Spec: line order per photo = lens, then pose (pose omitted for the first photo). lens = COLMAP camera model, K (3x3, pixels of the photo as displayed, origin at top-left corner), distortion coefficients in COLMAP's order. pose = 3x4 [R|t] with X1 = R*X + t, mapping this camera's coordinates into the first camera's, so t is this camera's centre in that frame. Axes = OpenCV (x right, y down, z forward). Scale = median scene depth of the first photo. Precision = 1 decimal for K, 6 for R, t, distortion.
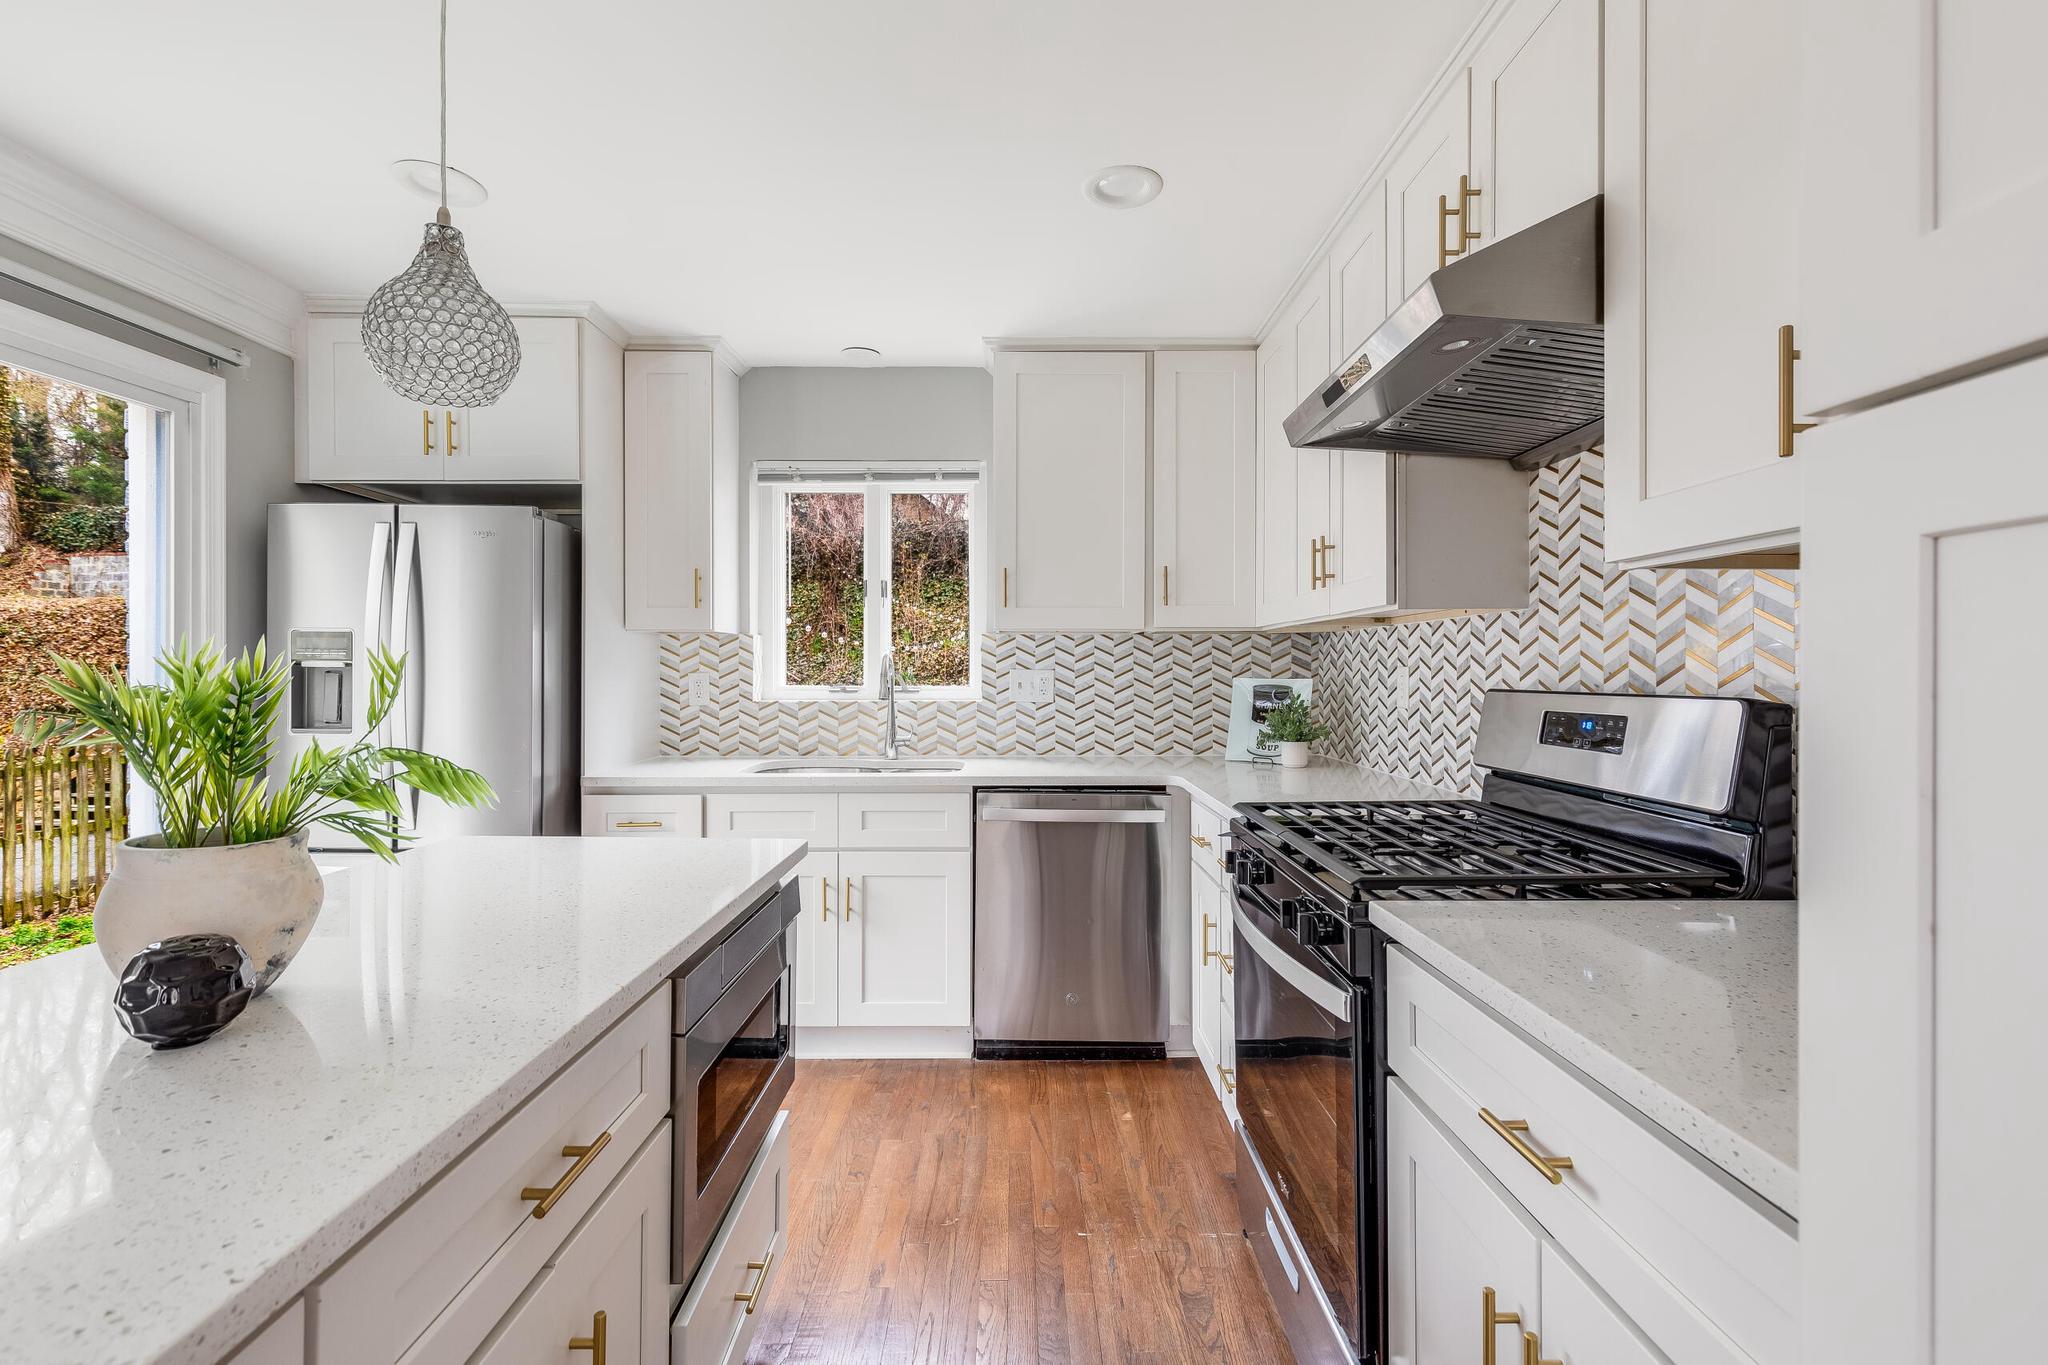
lens RADIAL K [[923.8, 0, 1018.4], [0, 923.8, 674.9], [0, 0, 1]] dist [0.001017, 0.000156]
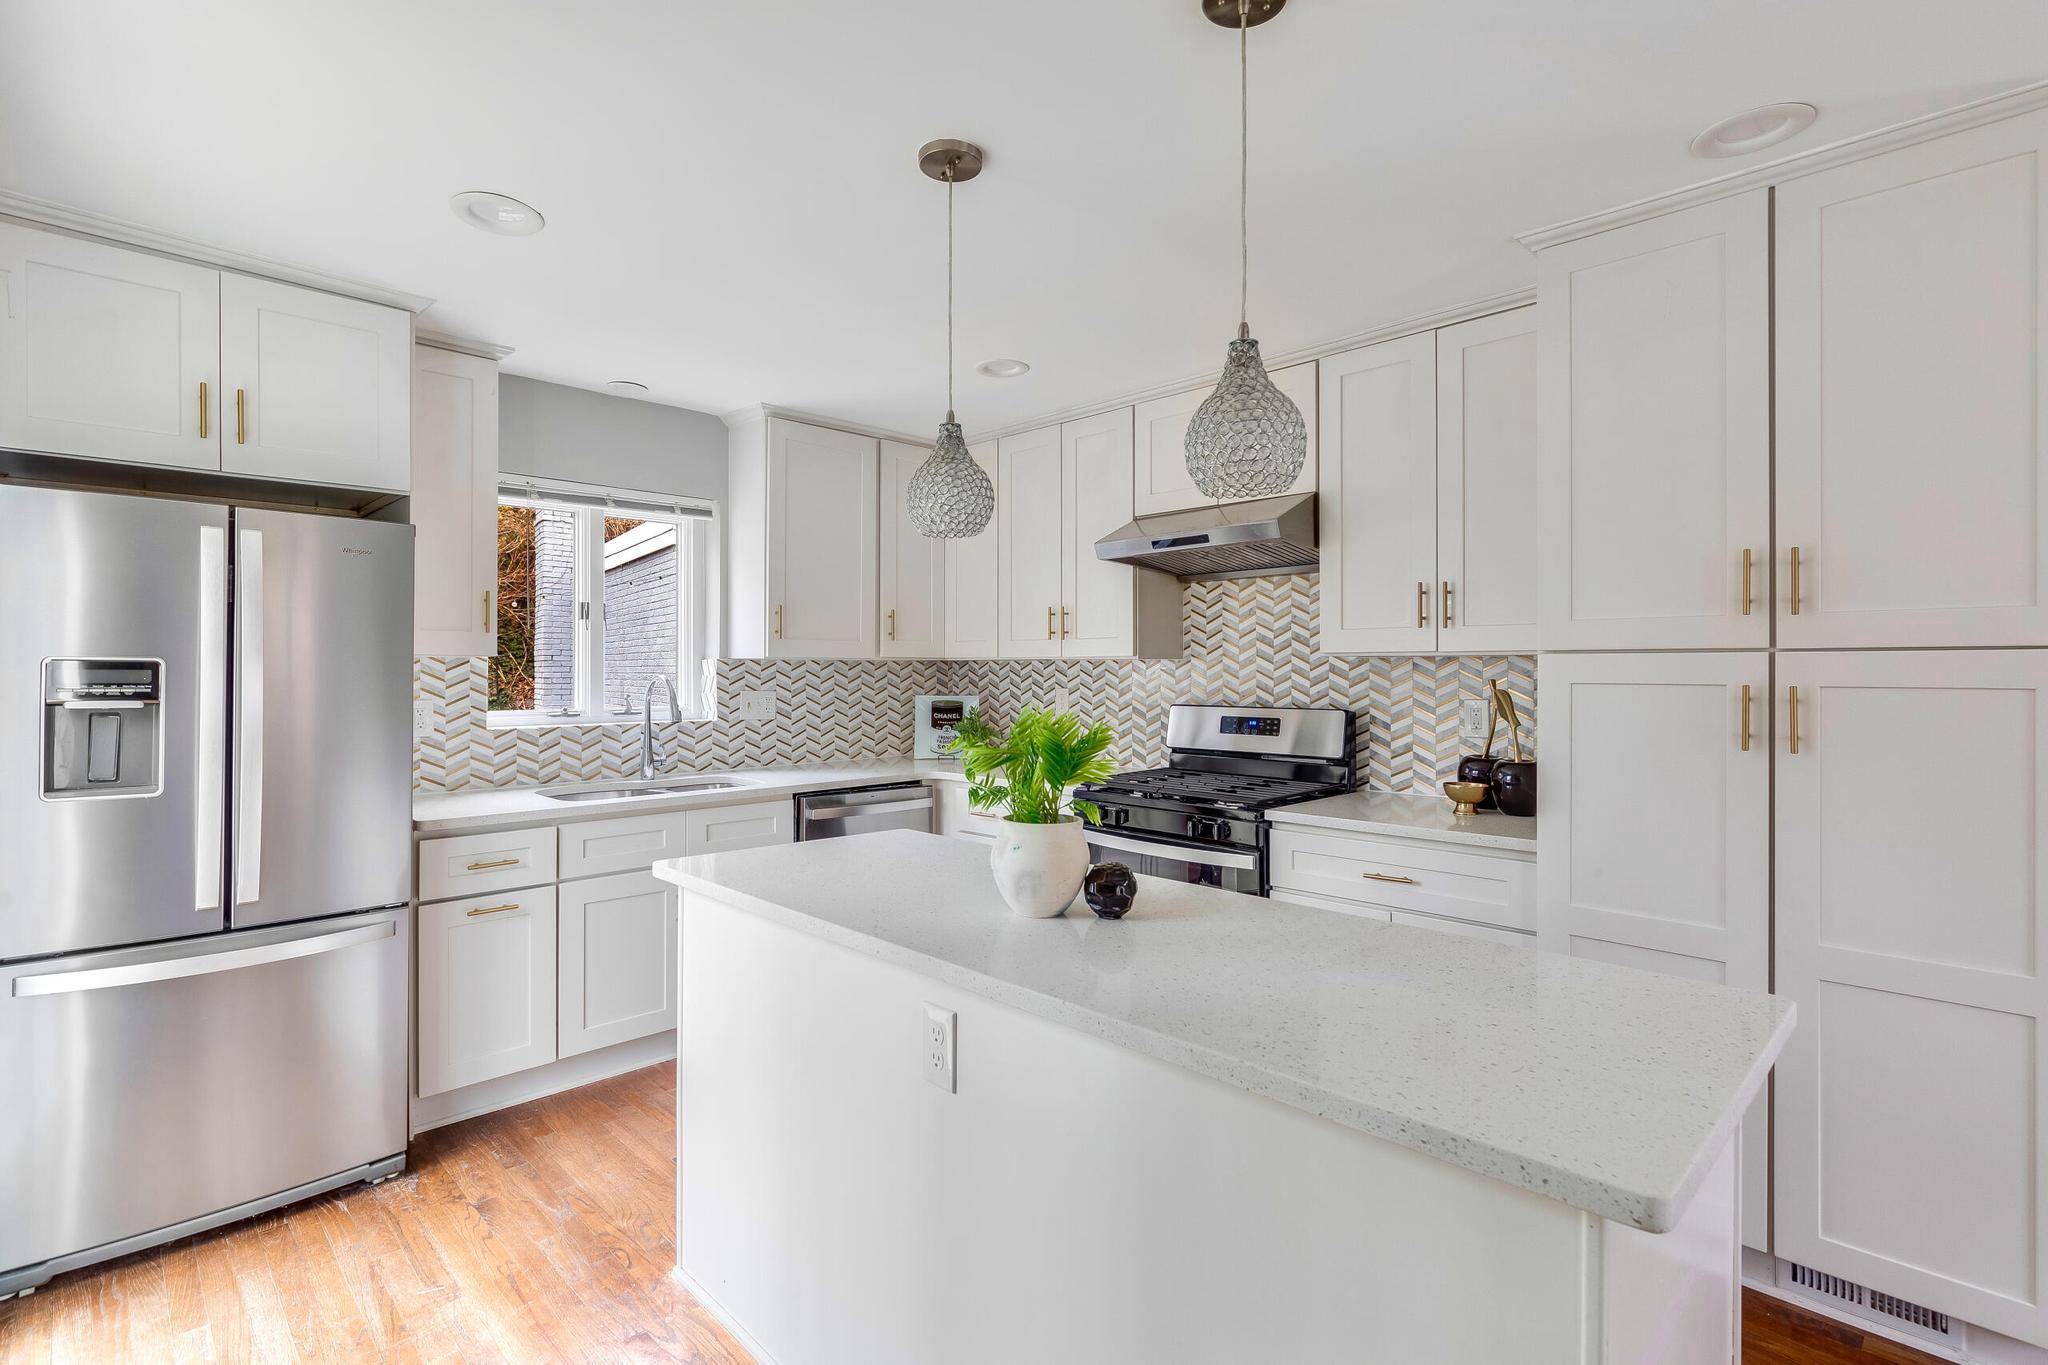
lens RADIAL K [[966.8, 0, 1028.8], [0, 966.8, 671.6], [0, 0, 1]] dist [0.000854, 0.000935]
pose [[0.709465, -0.001592, 0.704739, -0.648843], [0.002824, 0.999996, -0.000584, -0.030697], [-0.704735, 0.002405, 0.709467, -0.081841]]
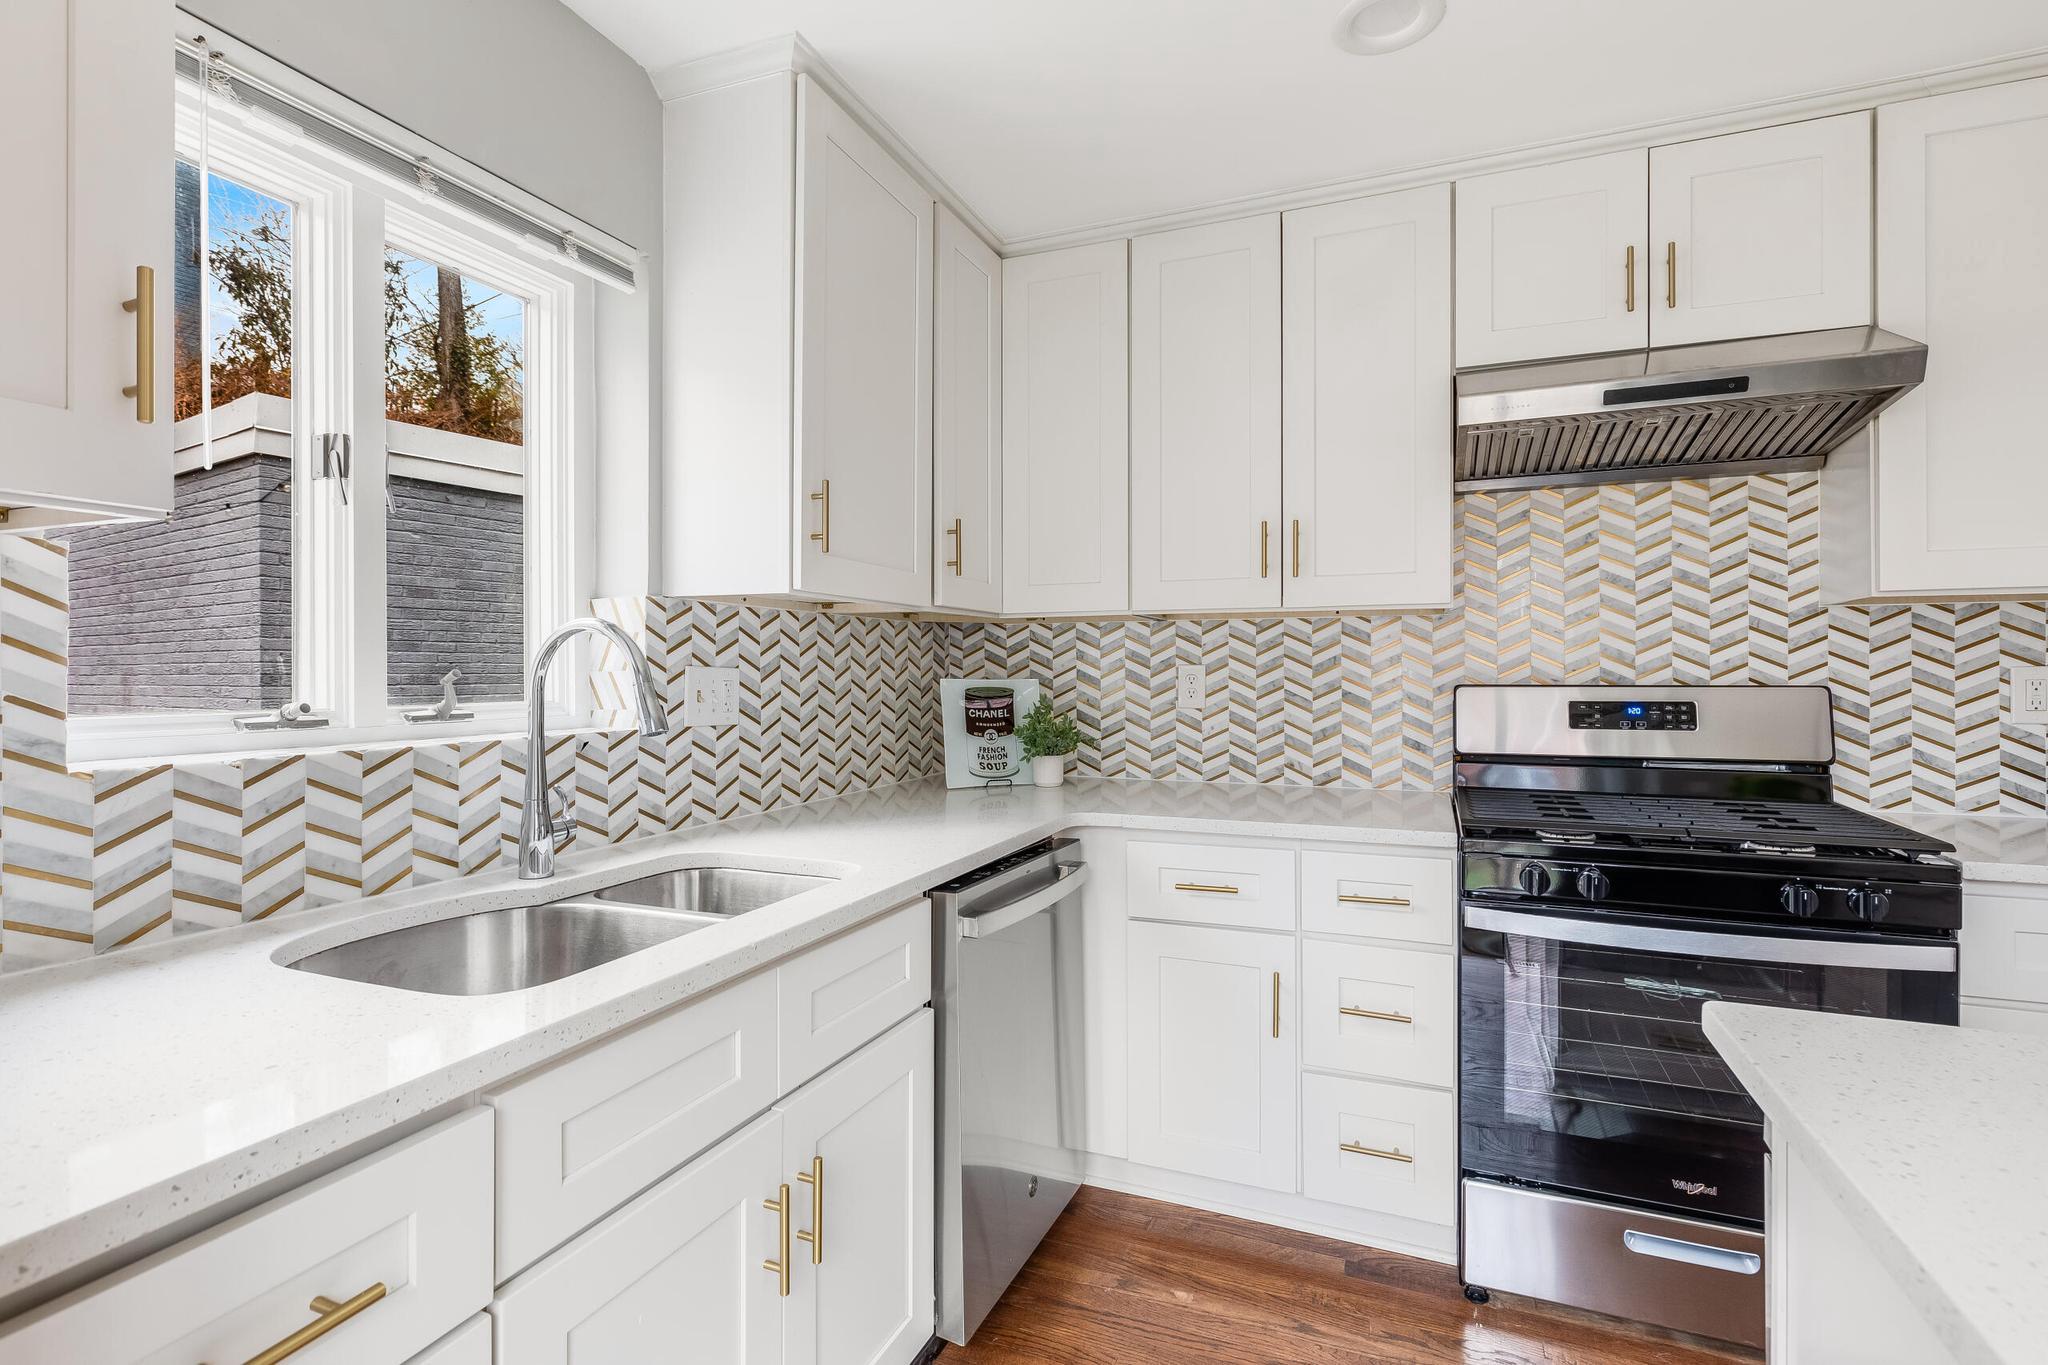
lens RADIAL K [[979.5, 0, 1024.3], [0, 979.5, 672.6], [0, 0, 1]] dist [-0.002975, -0.000435]
pose [[0.381951, -0.002458, 0.924179, -0.504591], [0.005491, 0.999985, 0.000391, -0.001707], [-0.924166, 0.004926, 0.381959, 0.670854]]
